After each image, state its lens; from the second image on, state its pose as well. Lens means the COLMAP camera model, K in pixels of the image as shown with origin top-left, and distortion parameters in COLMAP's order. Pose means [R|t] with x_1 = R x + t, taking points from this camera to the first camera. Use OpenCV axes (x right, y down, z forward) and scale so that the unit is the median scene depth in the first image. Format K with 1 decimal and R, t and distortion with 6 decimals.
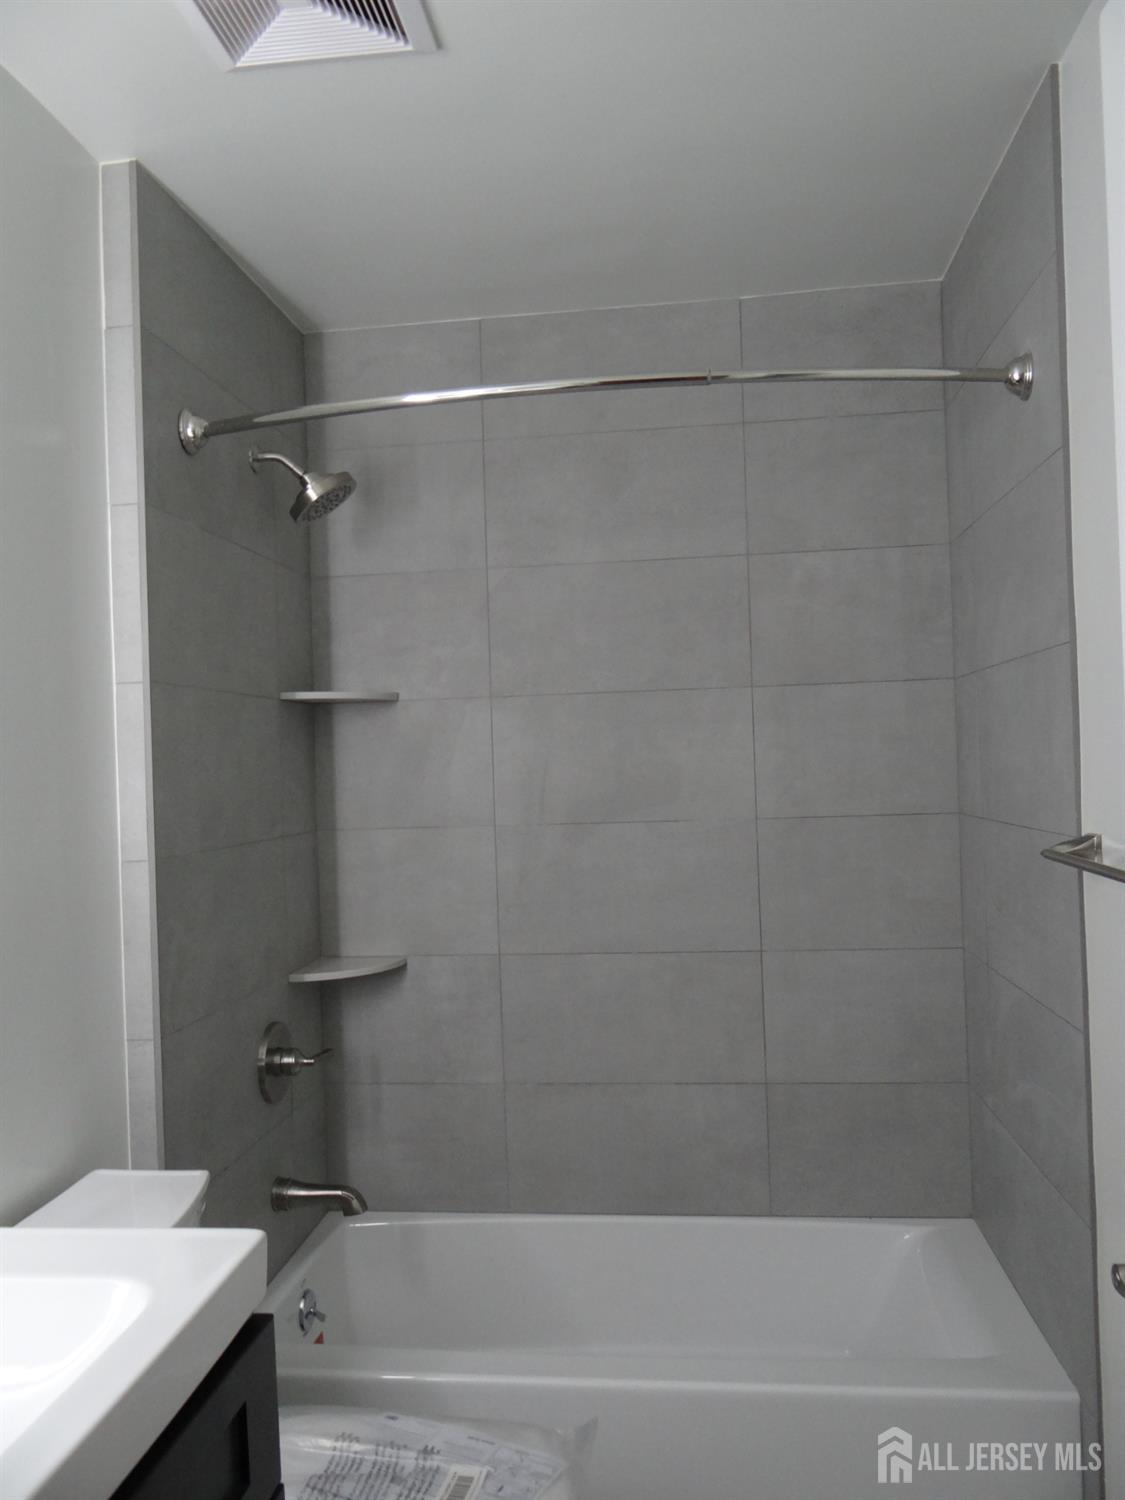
lens RADIAL K [[1174.7, 0, 562.5], [0, 1174.7, 750.0], [0, 0, 1]] dist [-0.000692, -0.003908]
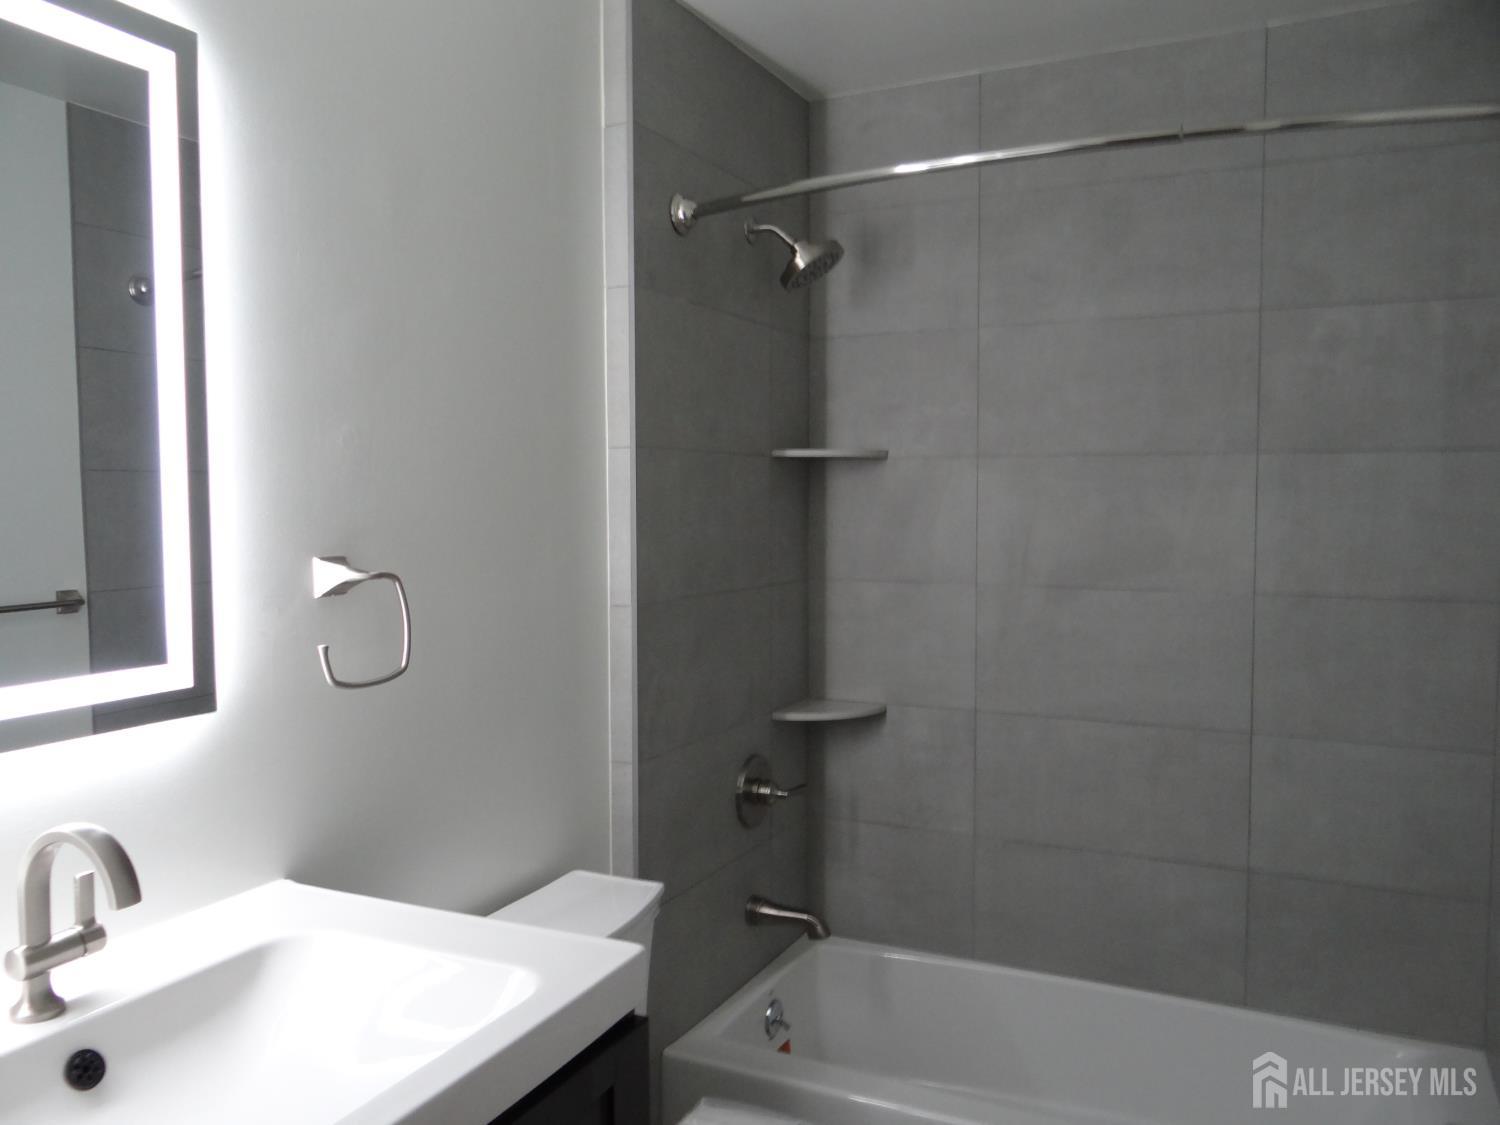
lens RADIAL K [[1181.1, 0, 748.1], [0, 1181.1, 551.4], [0, 0, 1]] dist [0.004224, -0.000834]
pose [[0.945262, 0.047741, -0.322800, 0.093205], [-0.027517, 0.997378, 0.066932, -0.029408], [0.325149, -0.054386, 0.944097, -0.024729]]
